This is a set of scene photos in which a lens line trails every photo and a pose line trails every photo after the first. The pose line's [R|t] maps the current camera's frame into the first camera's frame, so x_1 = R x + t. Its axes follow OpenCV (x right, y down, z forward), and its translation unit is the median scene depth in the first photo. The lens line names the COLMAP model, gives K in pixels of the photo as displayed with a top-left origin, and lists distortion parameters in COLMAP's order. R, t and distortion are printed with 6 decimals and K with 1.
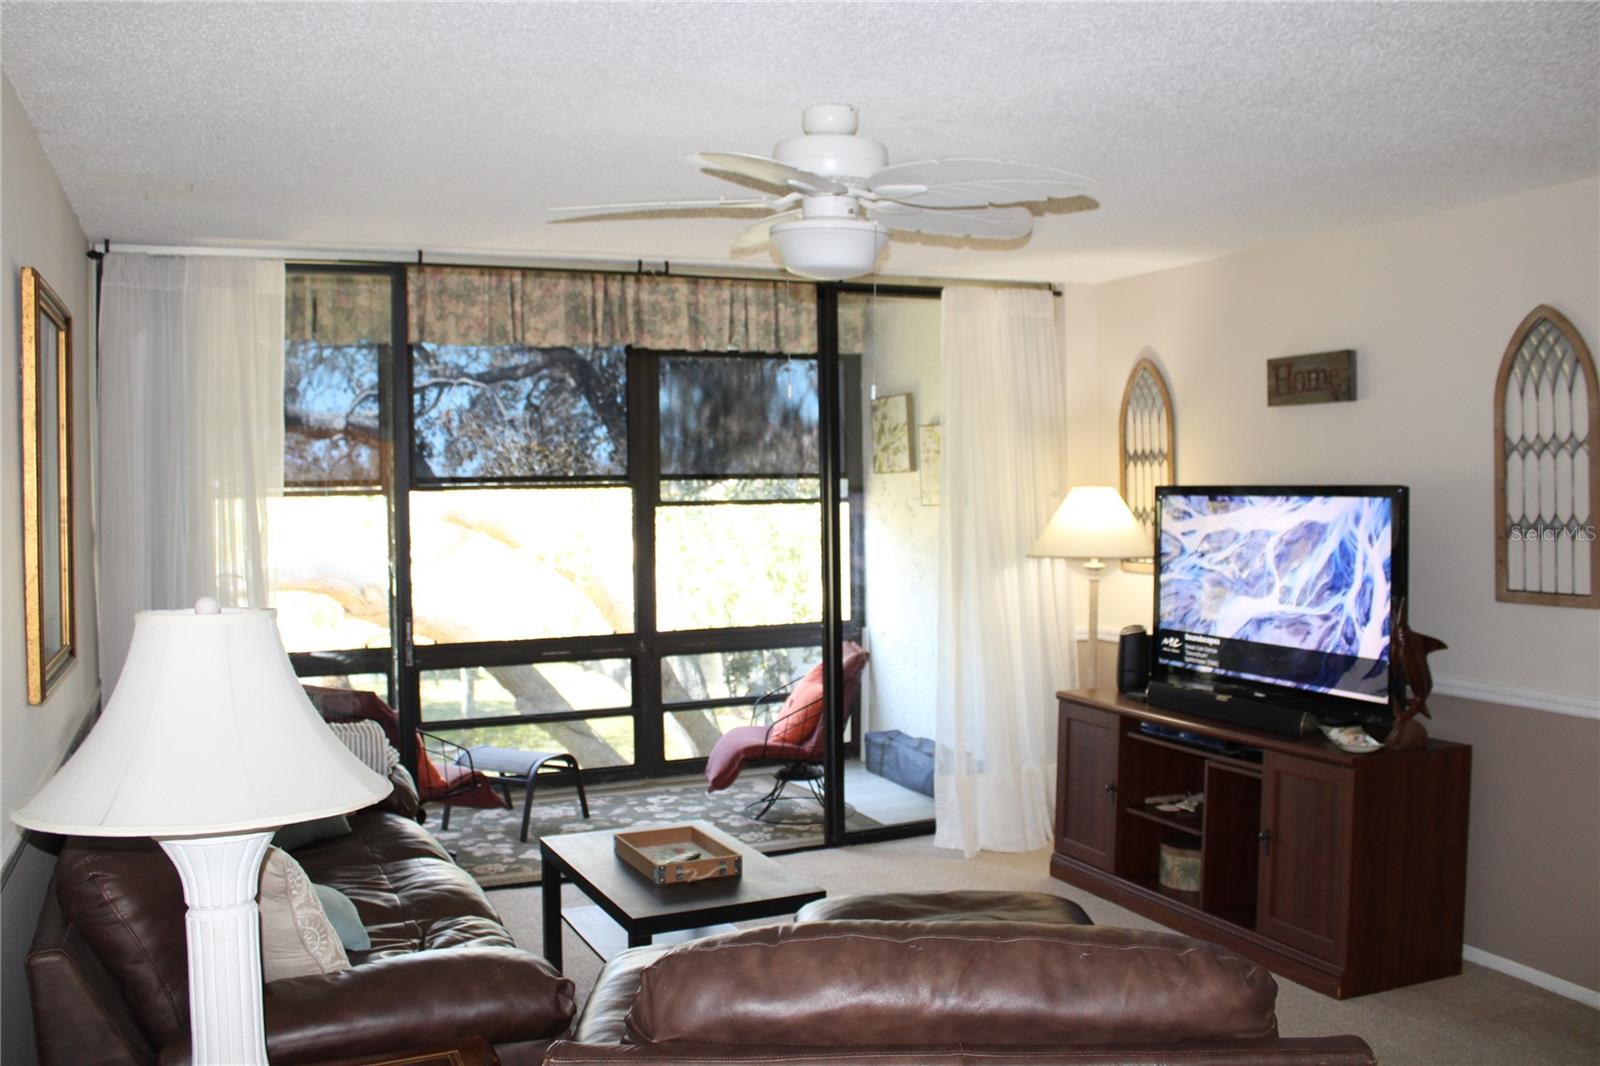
lens RADIAL K [[1356.9, 0, 796.6], [0, 1356.9, 526.6], [0, 0, 1]] dist [-0.119733, 0.074619]
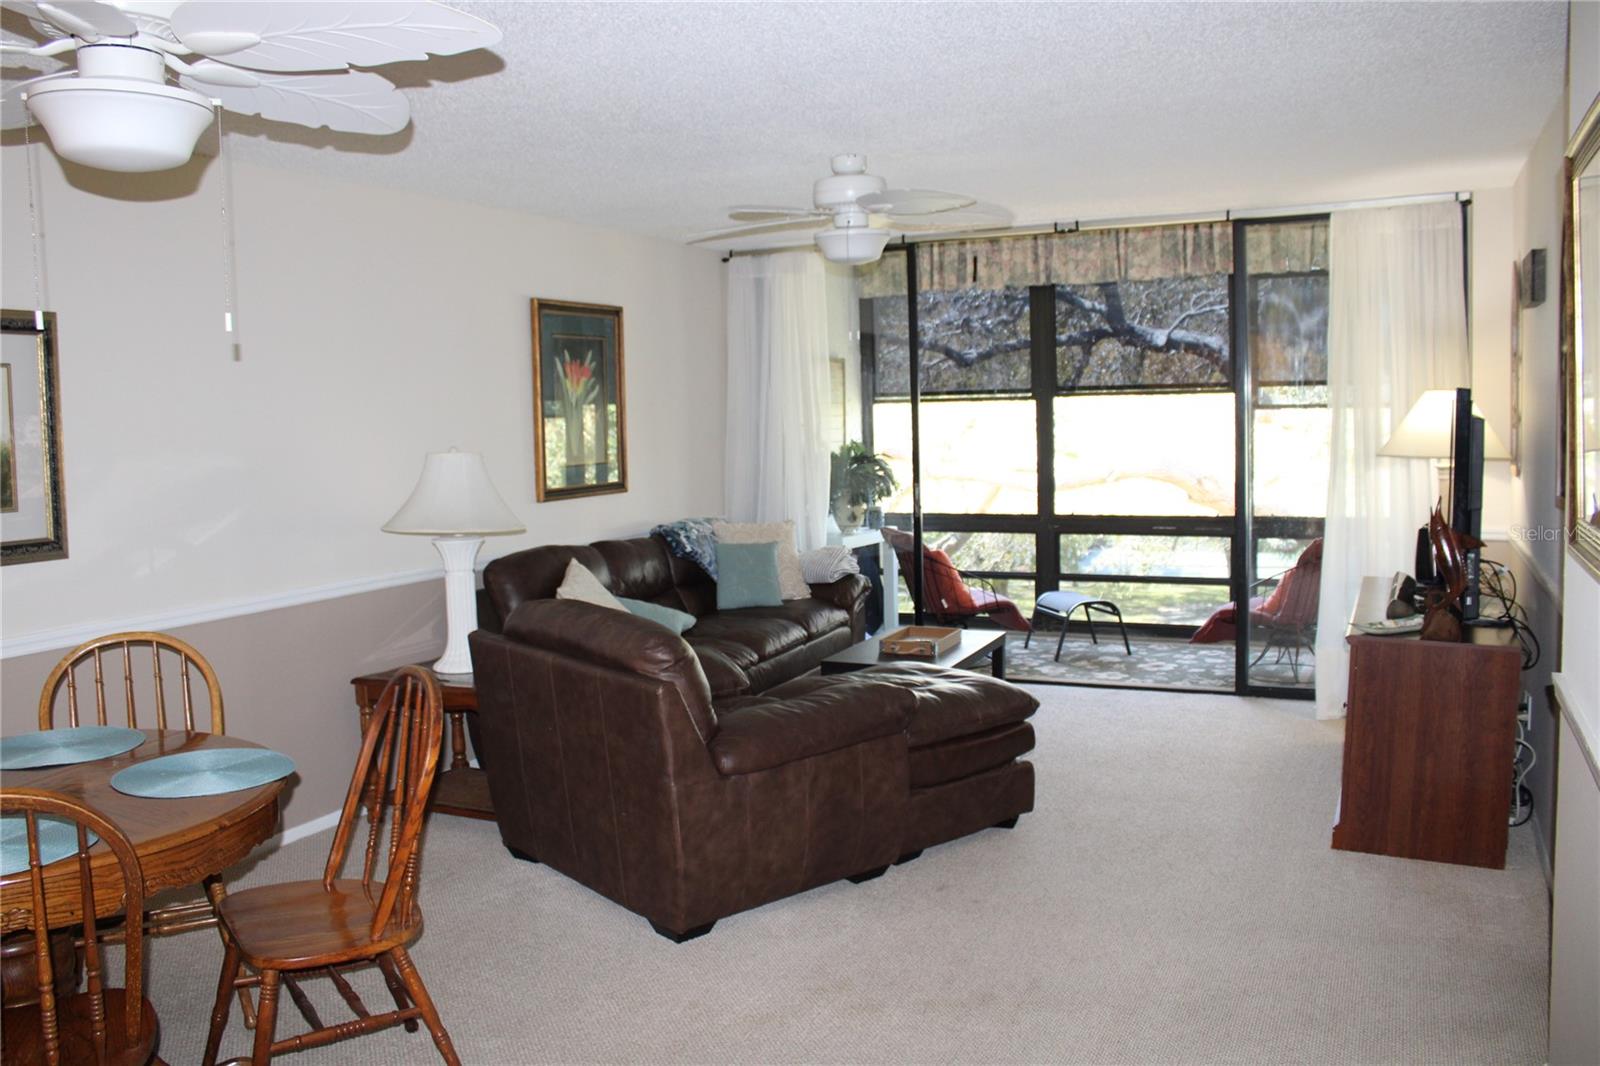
lens RADIAL K [[1356.9, 0, 806.4], [0, 1356.9, 541.4], [0, 0, 1]] dist [-0.119733, 0.074619]
pose [[0.639486, 0.074392, -0.765195, 0.582599], [-0.011260, 0.996107, 0.087431, 0.002158], [0.768720, -0.047294, 0.637834, -0.037849]]
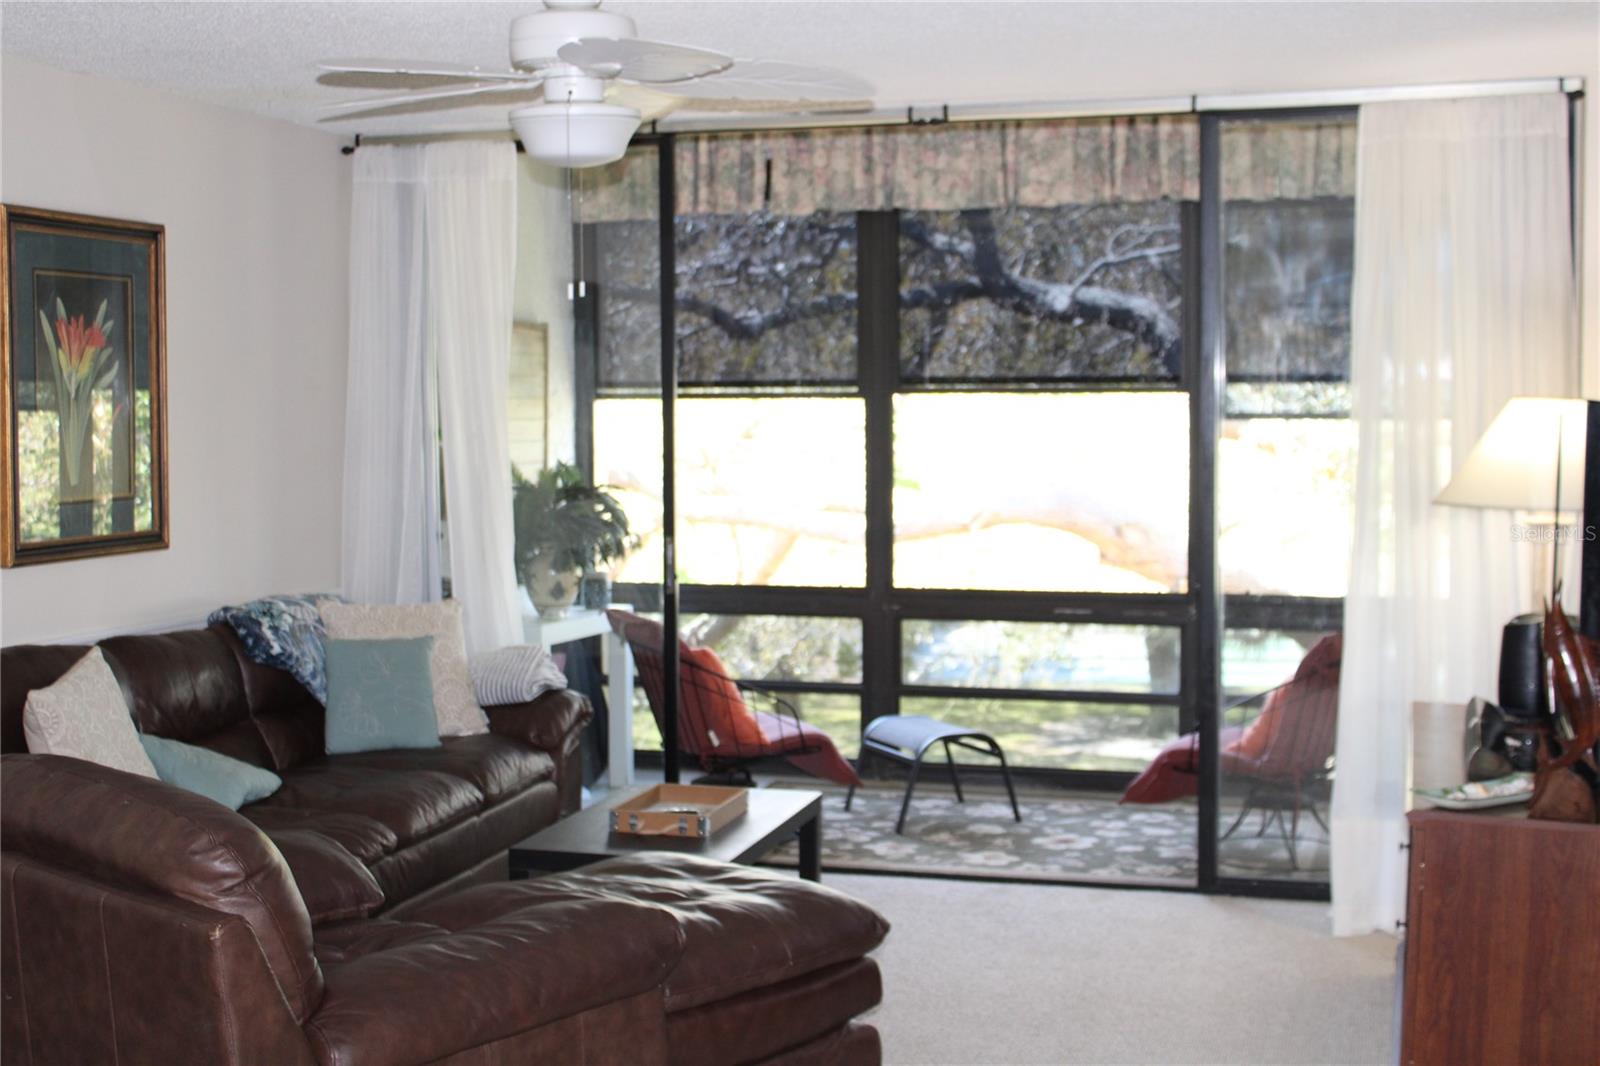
lens RADIAL K [[2168.4, 0, 819.4], [0, 2168.4, 525.0], [0, 0, 1]] dist [-0.051705, 0.000000]
pose [[0.752214, 0.051745, -0.656884, 0.531132], [-0.029922, 0.998566, 0.044396, -0.004327], [0.658239, -0.013740, 0.752683, -0.001664]]
